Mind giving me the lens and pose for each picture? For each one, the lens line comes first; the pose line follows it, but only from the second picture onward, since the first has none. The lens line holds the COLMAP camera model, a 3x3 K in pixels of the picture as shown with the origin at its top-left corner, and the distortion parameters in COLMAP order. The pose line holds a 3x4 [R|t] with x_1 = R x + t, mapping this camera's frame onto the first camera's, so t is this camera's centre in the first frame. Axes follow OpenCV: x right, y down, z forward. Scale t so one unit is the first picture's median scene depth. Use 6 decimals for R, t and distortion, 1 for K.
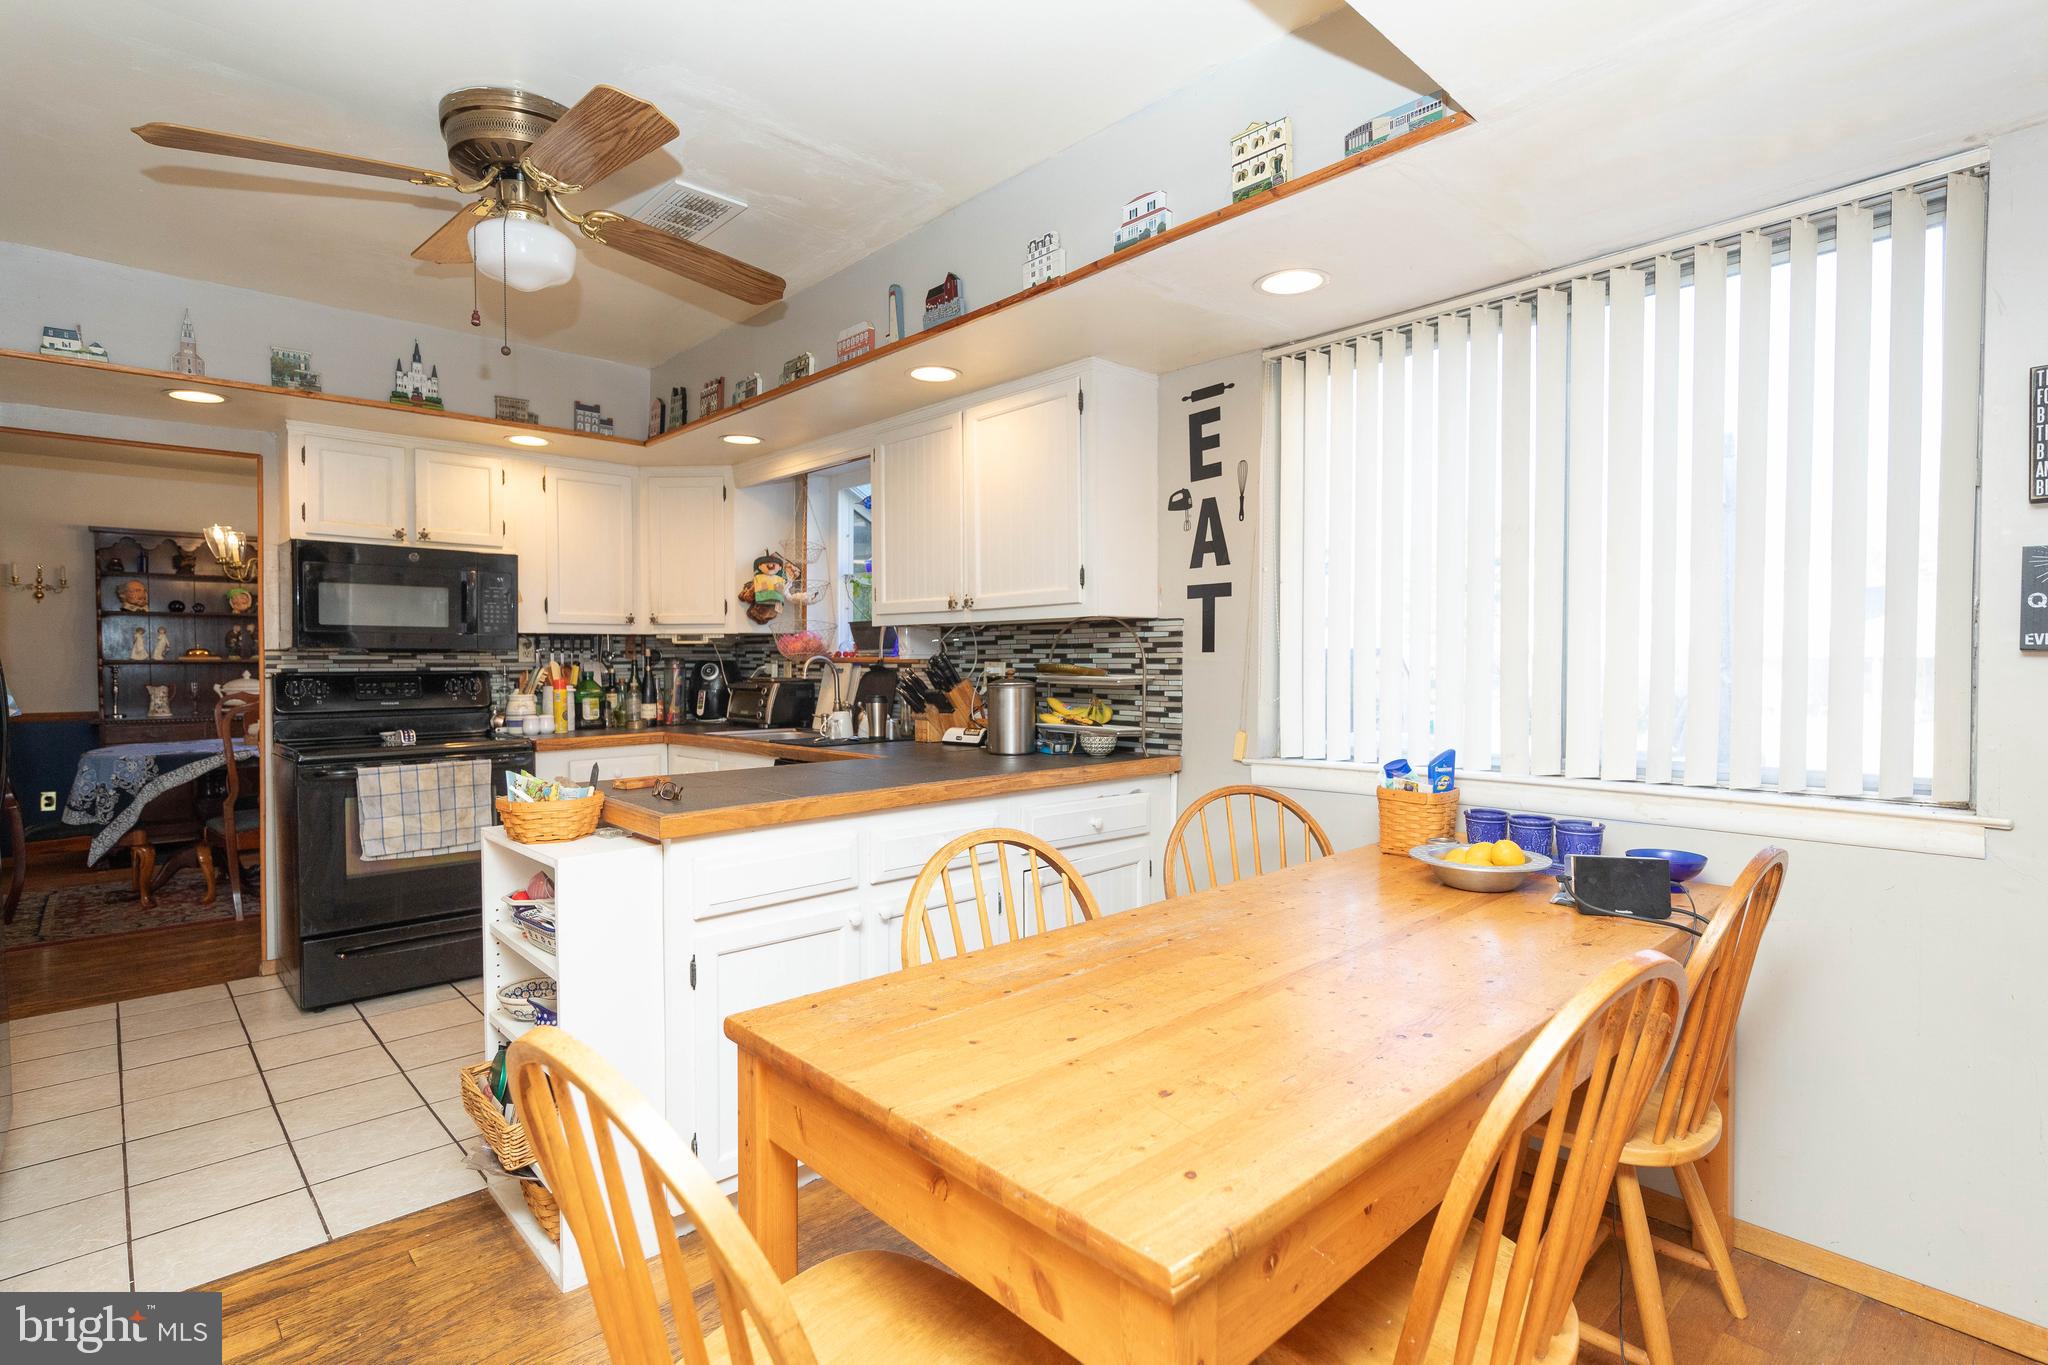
lens RADIAL K [[1002.8, 0, 1036.3], [0, 1002.8, 675.6], [0, 0, 1]] dist [0.003678, -0.000423]
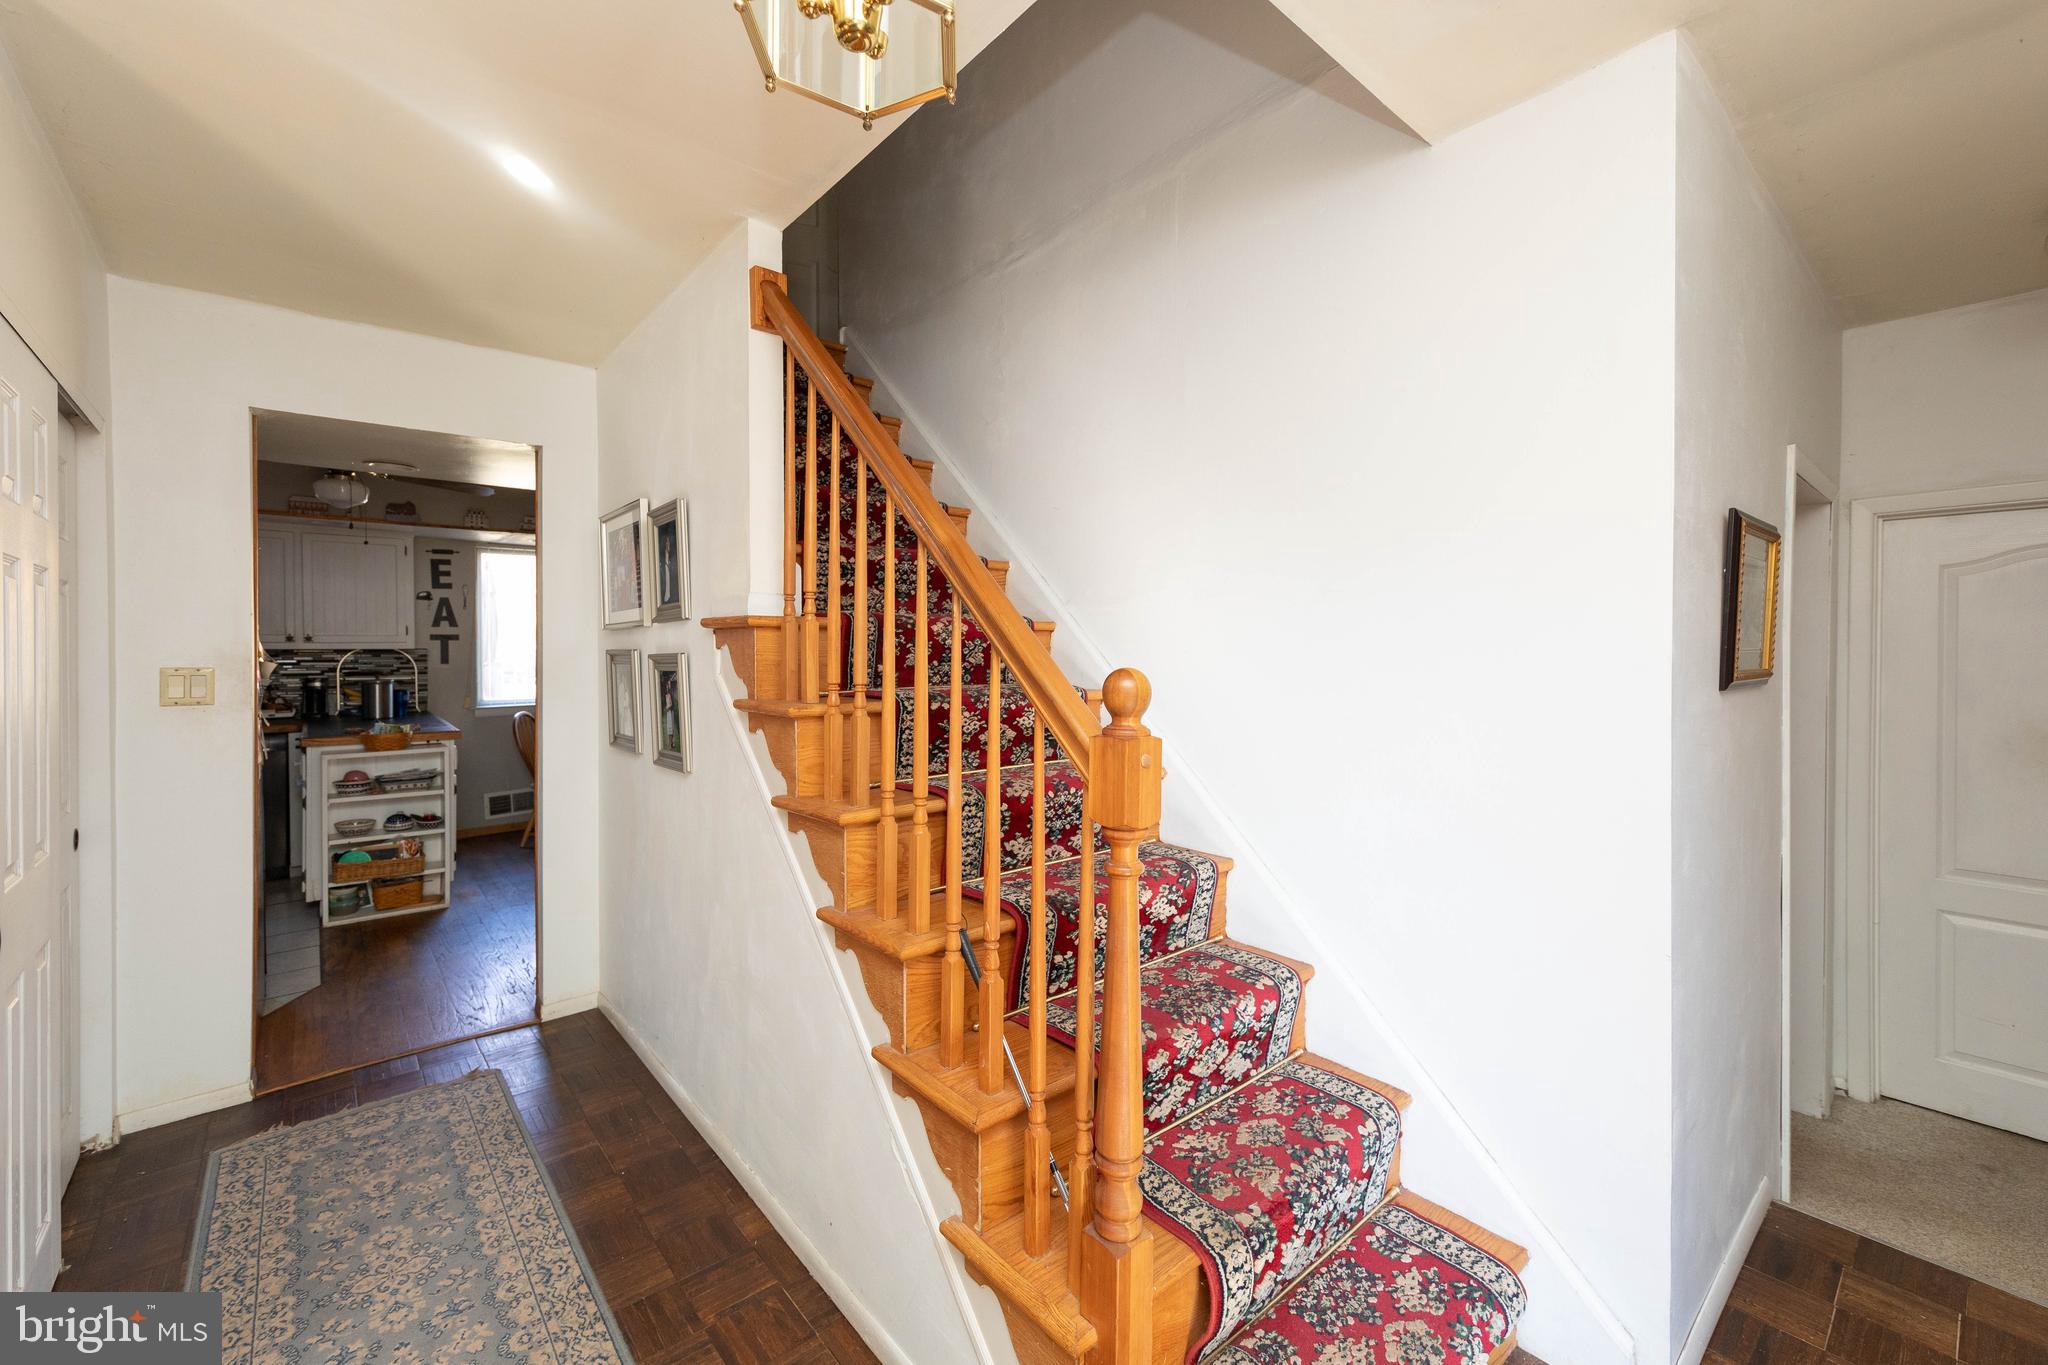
lens RADIAL K [[837.8, 0, 1022.2], [0, 837.8, 666.6], [0, 0, 1]] dist [-0.000710, -0.000044]
pose [[0.052992, -0.014761, 0.998486, -1.285870], [0.015507, 0.999782, 0.013957, -0.017784], [-0.998475, 0.014744, 0.053209, -0.330640]]
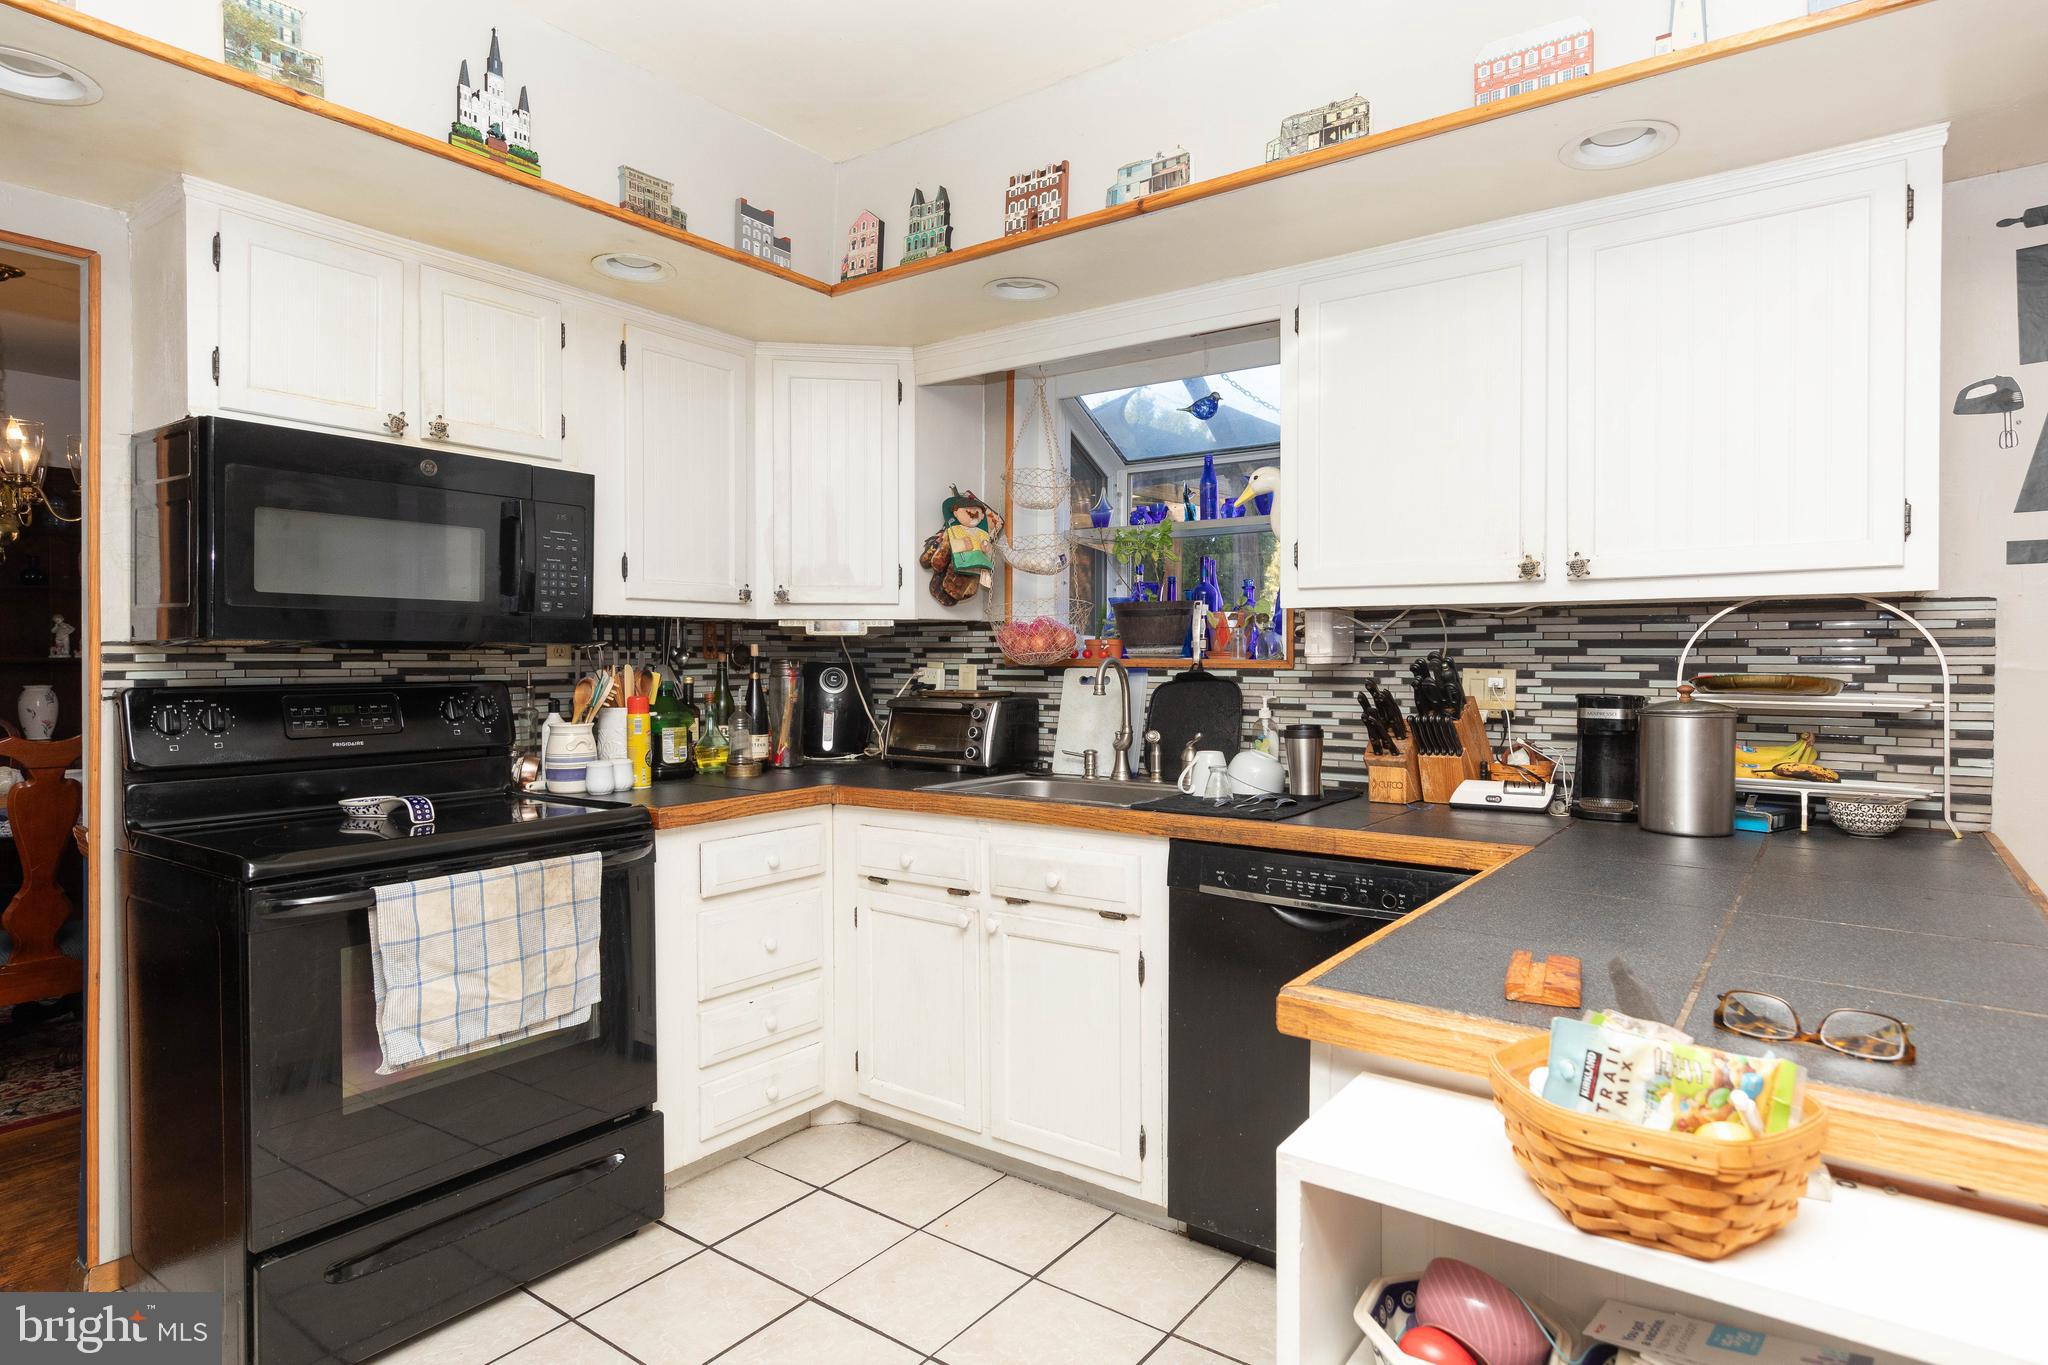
lens RADIAL K [[1105.7, 0, 1030.2], [0, 1105.7, 665.3], [0, 0, 1]] dist [0.002051, 0.000370]
pose [[0.982285, 0.001838, 0.187386, -0.412040], [-0.000225, 0.999963, -0.008629, -0.009182], [-0.187395, 0.008434, 0.982249, 0.366351]]
